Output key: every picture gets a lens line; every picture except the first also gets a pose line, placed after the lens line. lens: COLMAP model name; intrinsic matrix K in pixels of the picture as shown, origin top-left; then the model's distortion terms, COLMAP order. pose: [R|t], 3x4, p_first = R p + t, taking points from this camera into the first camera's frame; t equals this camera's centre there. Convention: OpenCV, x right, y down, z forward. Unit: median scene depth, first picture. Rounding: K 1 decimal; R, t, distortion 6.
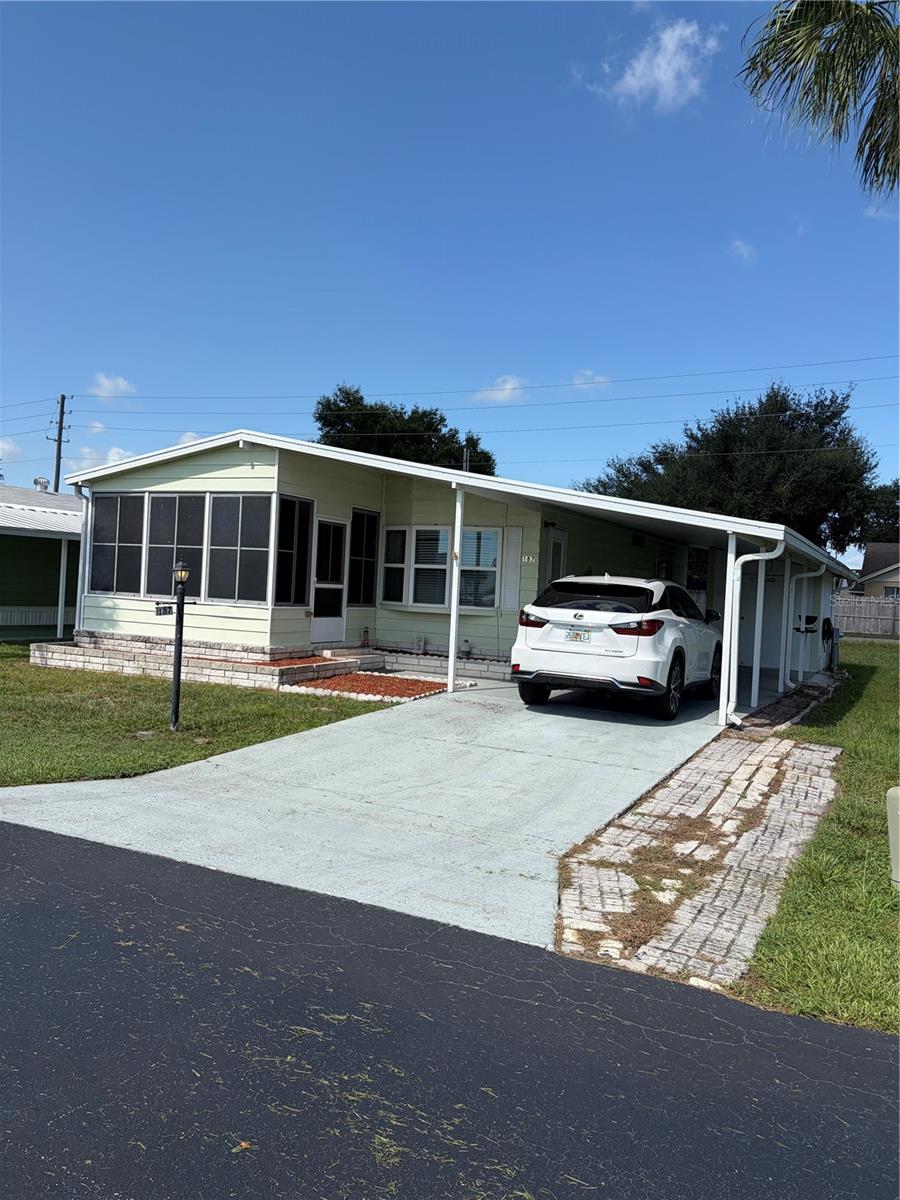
lens RADIAL K [[914.9, 0, 450.0], [0, 914.9, 600.0], [0, 0, 1]] dist [0.047745, -0.003127]
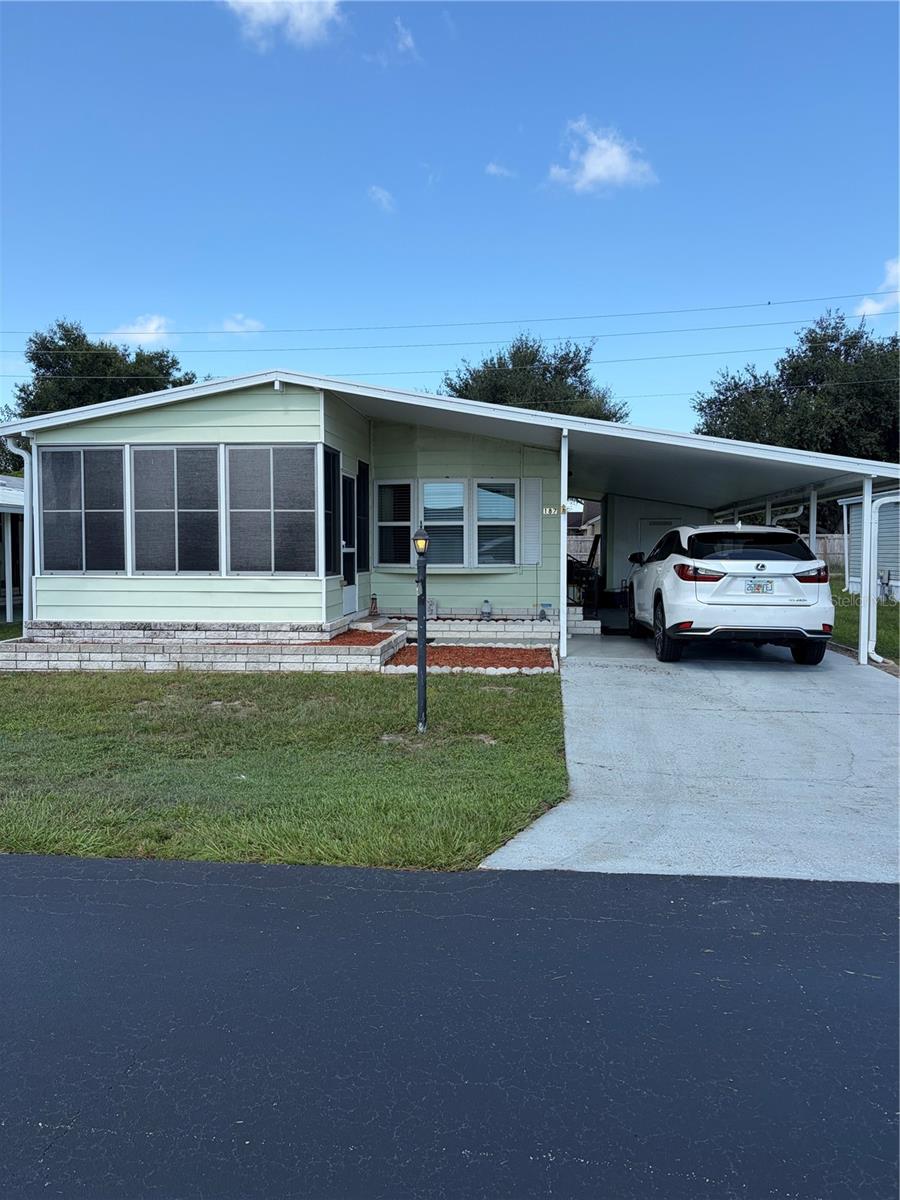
lens RADIAL K [[914.9, 0, 450.0], [0, 914.9, 600.0], [0, 0, 1]] dist [0.047745, -0.003127]
pose [[0.937649, -0.069337, 0.340598, -0.371529], [0.051345, 0.996781, 0.061571, -0.017784], [-0.343771, -0.040244, 0.938191, 0.148935]]
